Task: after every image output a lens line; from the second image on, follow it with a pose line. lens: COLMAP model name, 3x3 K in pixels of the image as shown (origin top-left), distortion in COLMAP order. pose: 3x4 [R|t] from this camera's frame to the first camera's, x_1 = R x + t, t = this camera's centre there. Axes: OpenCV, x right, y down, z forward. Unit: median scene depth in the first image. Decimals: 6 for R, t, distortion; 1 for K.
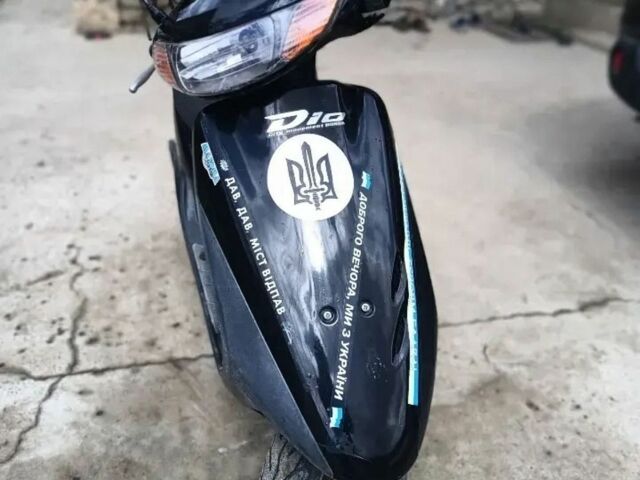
lens RADIAL K [[587.9, 0, 320.0], [0, 587.9, 240.0], [0, 0, 1]] dist [0.153544, -0.251577]
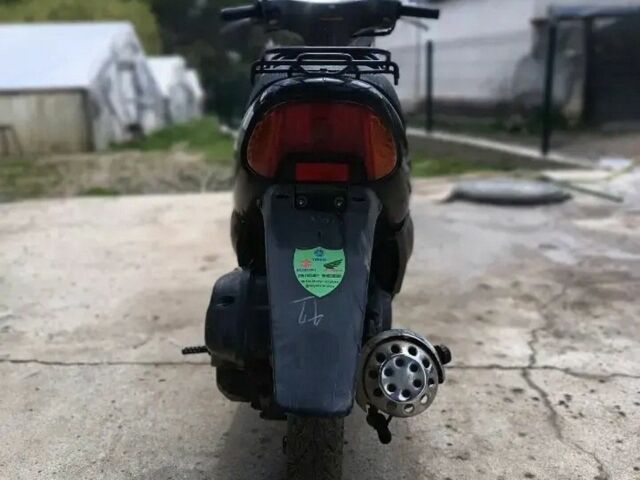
lens RADIAL K [[587.9, 0, 320.0], [0, 587.9, 240.0], [0, 0, 1]] dist [0.153544, -0.251577]
pose [[-0.957183, -0.065008, 0.282090, -0.335375], [0.162041, 0.687171, 0.708194, -0.669945], [-0.239882, 0.723581, -0.647215, 1.491916]]
